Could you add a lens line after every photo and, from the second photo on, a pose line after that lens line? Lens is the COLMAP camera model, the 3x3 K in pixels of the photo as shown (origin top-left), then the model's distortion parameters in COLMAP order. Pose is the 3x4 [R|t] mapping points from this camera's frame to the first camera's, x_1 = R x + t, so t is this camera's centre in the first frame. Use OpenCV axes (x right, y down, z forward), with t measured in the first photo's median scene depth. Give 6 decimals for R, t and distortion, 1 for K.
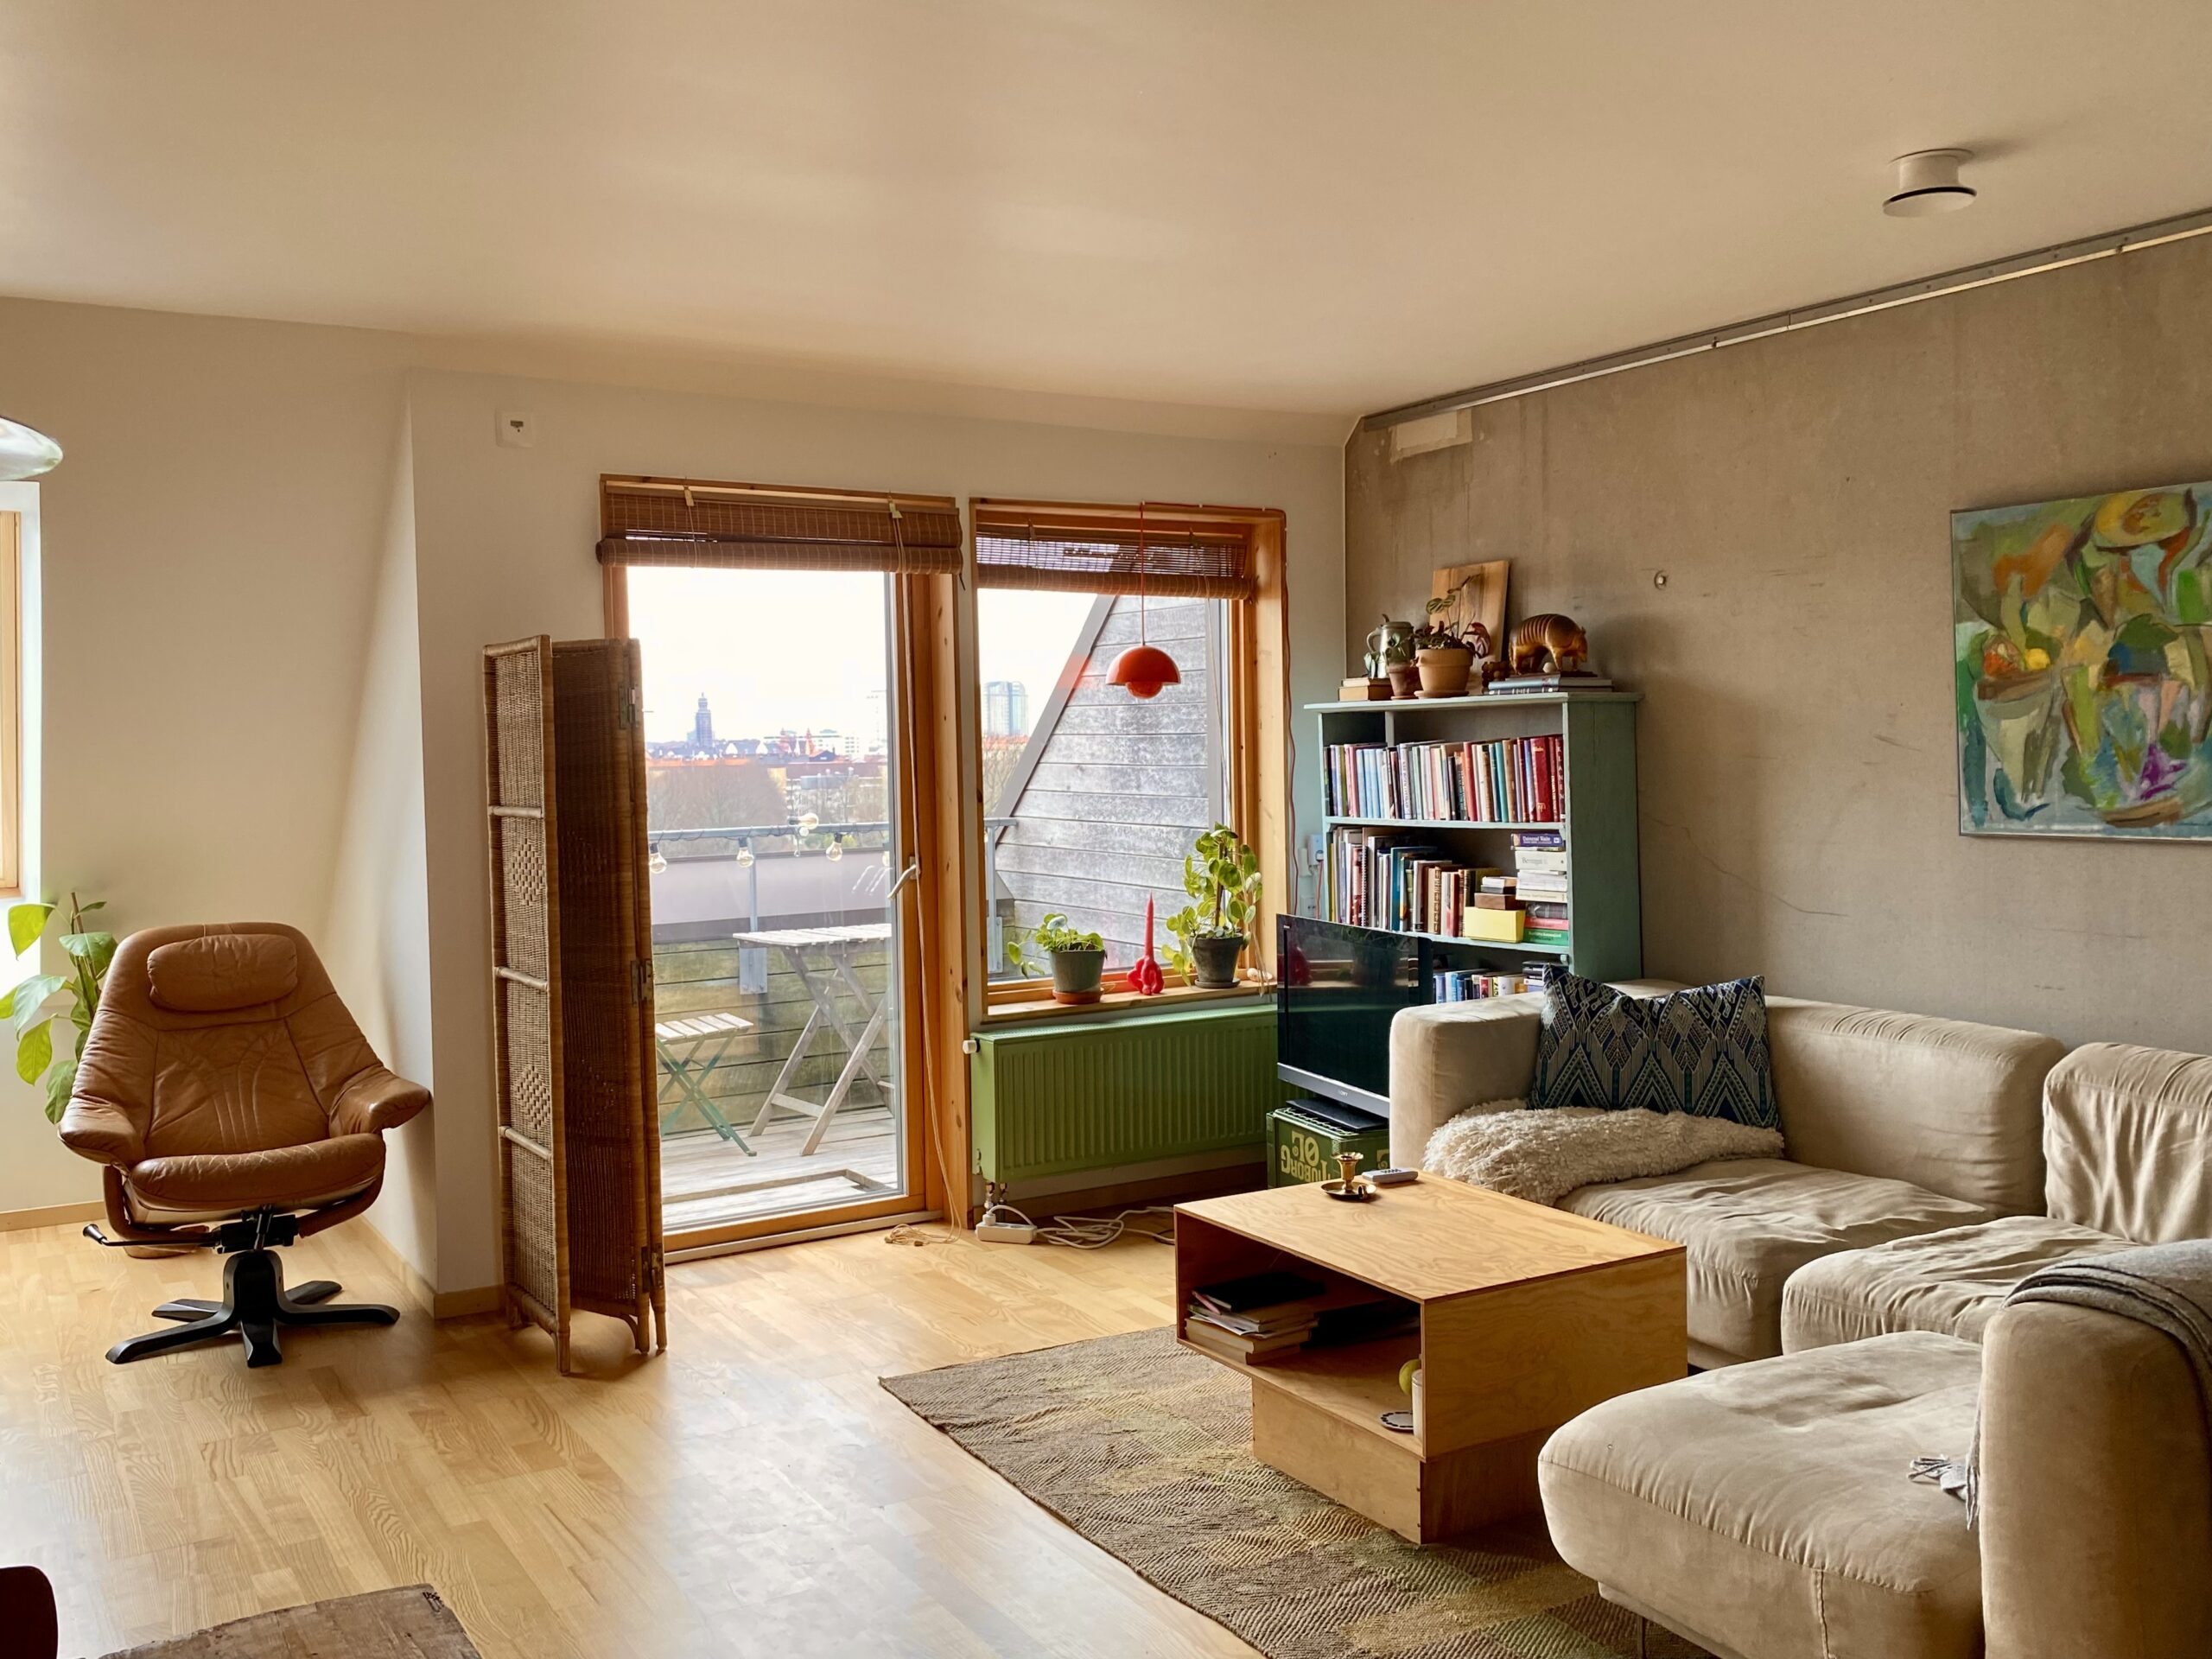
lens RADIAL K [[1936.1, 0, 1099.6], [0, 1936.1, 820.8], [0, 0, 1]] dist [0.169610, -0.001925]
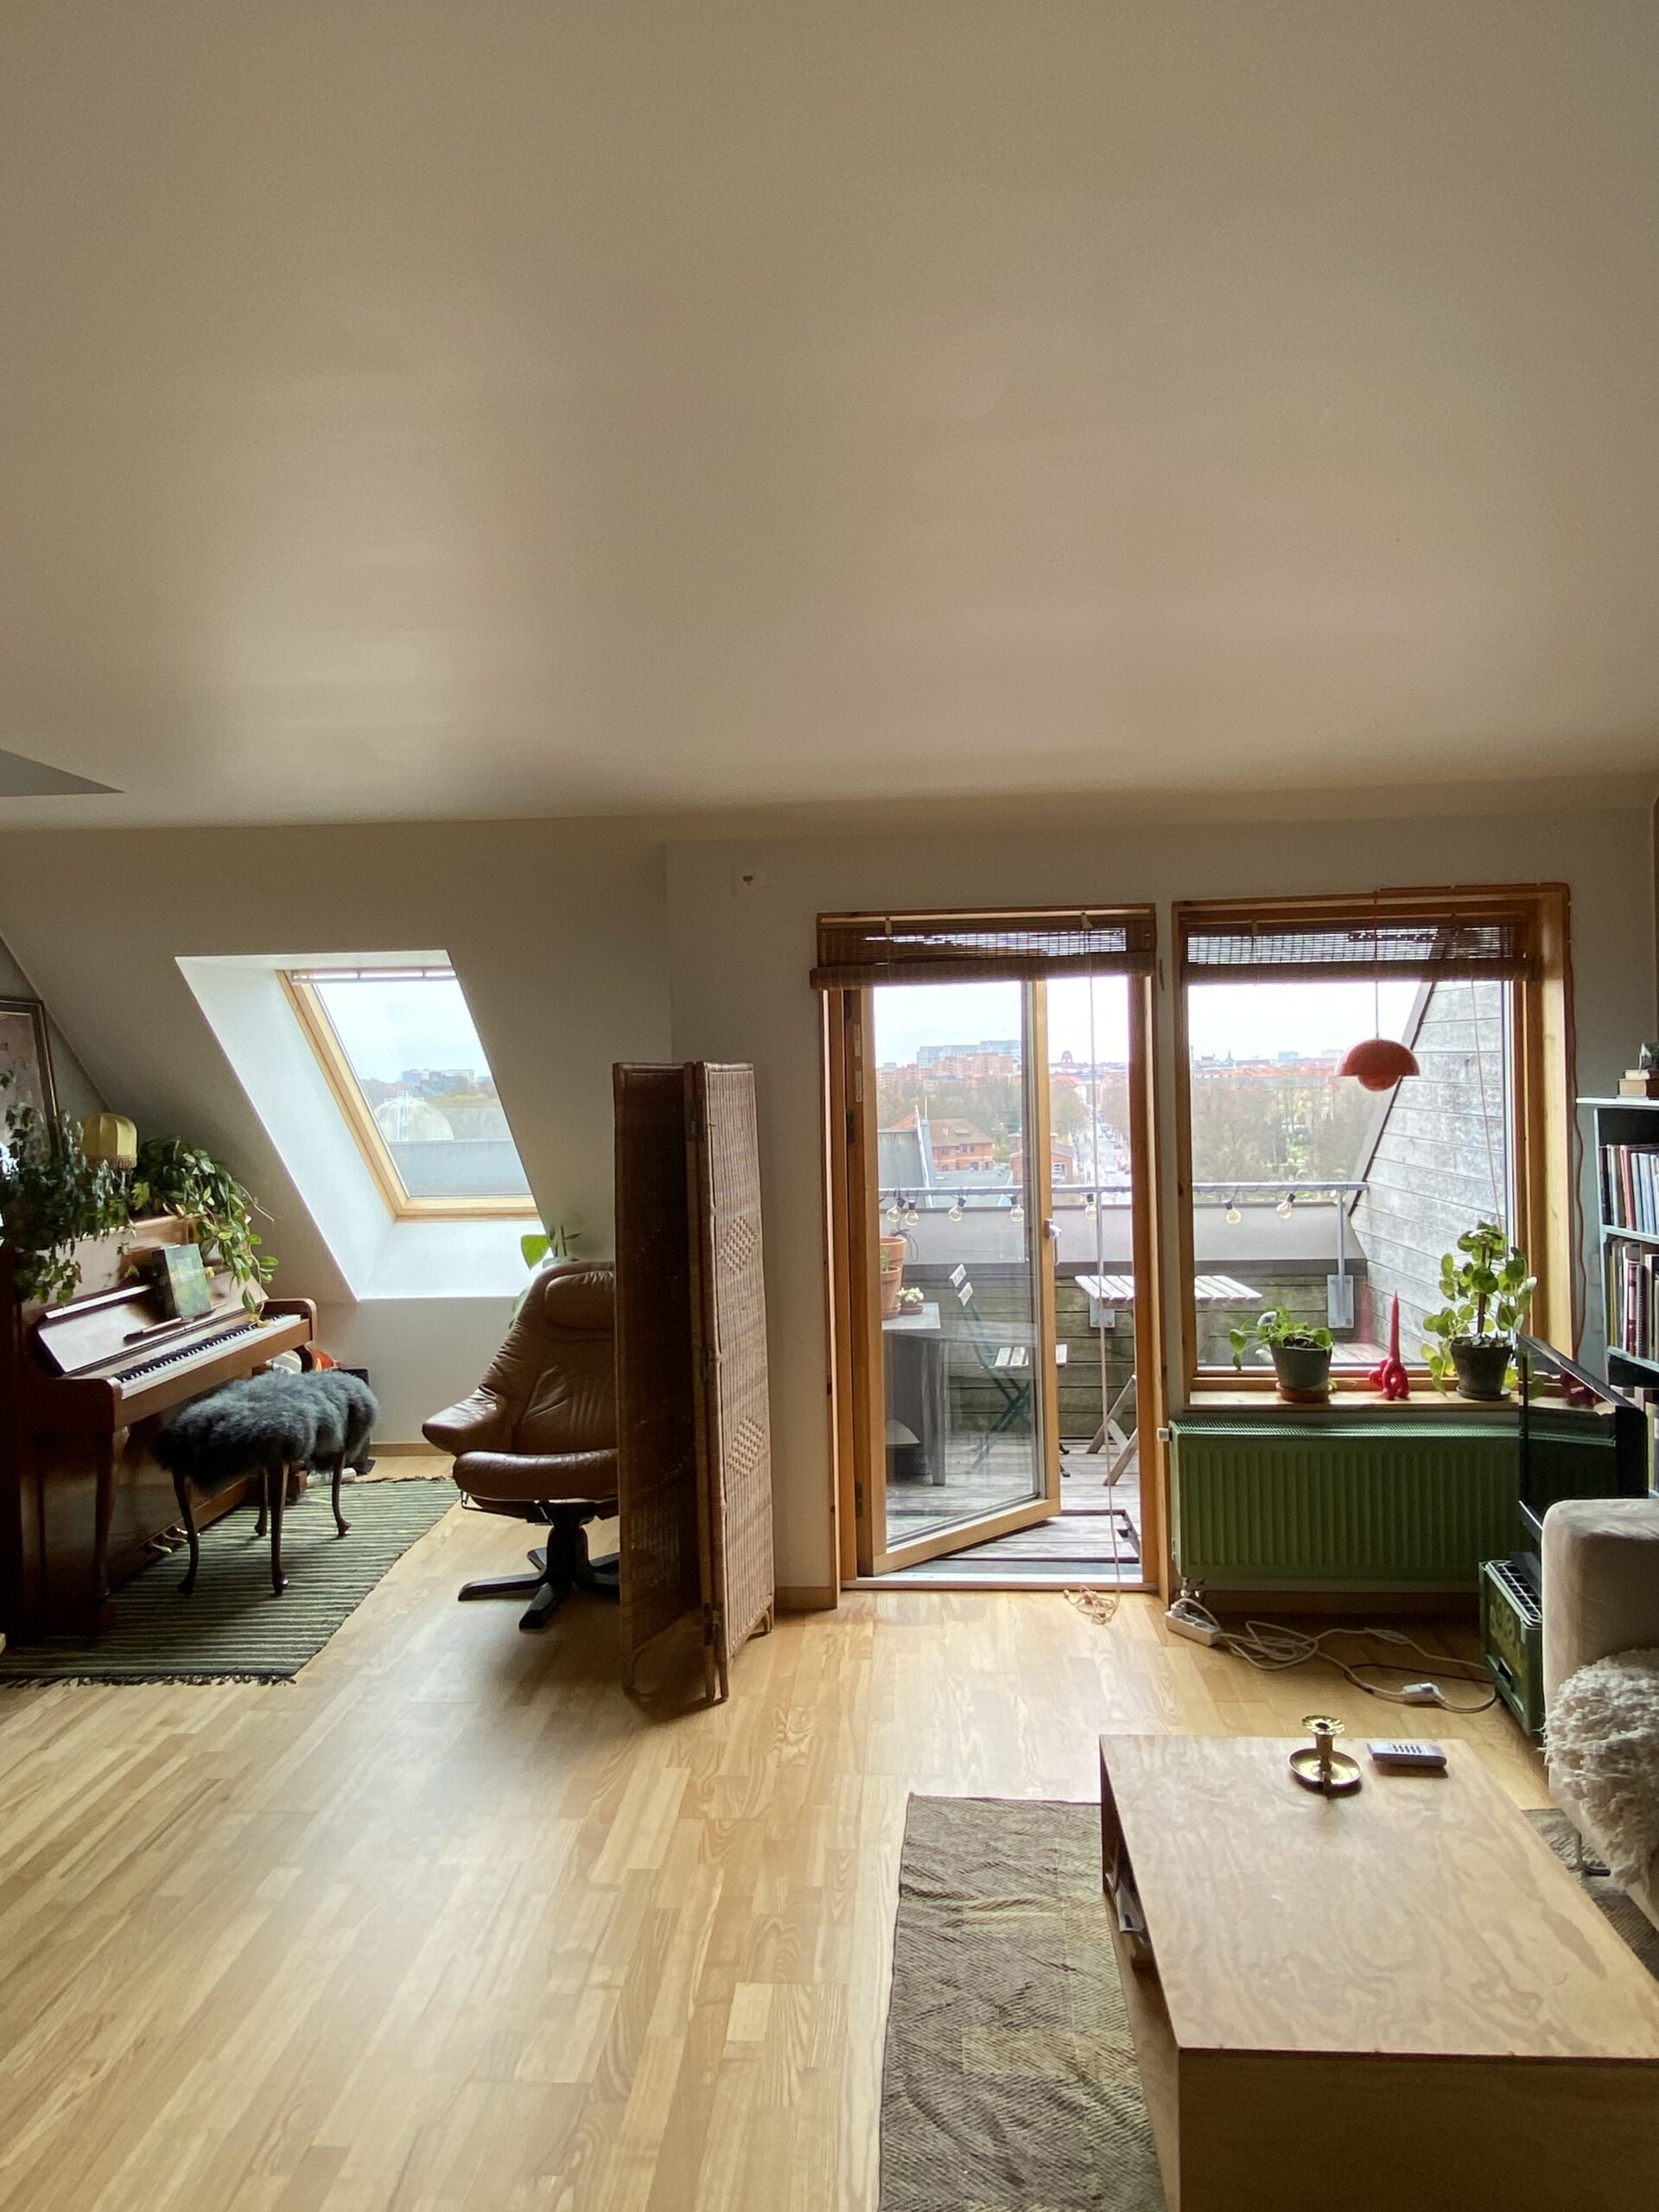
lens RADIAL K [[1396.6, 0, 824.4], [0, 1396.6, 1083.4], [0, 0, 1]] dist [0.032081, -0.012618]
pose [[0.828114, 0.008341, -0.560498, 0.183827], [-0.019946, 0.999695, -0.014593, -0.050778], [0.560205, 0.023264, 0.828027, 0.266065]]
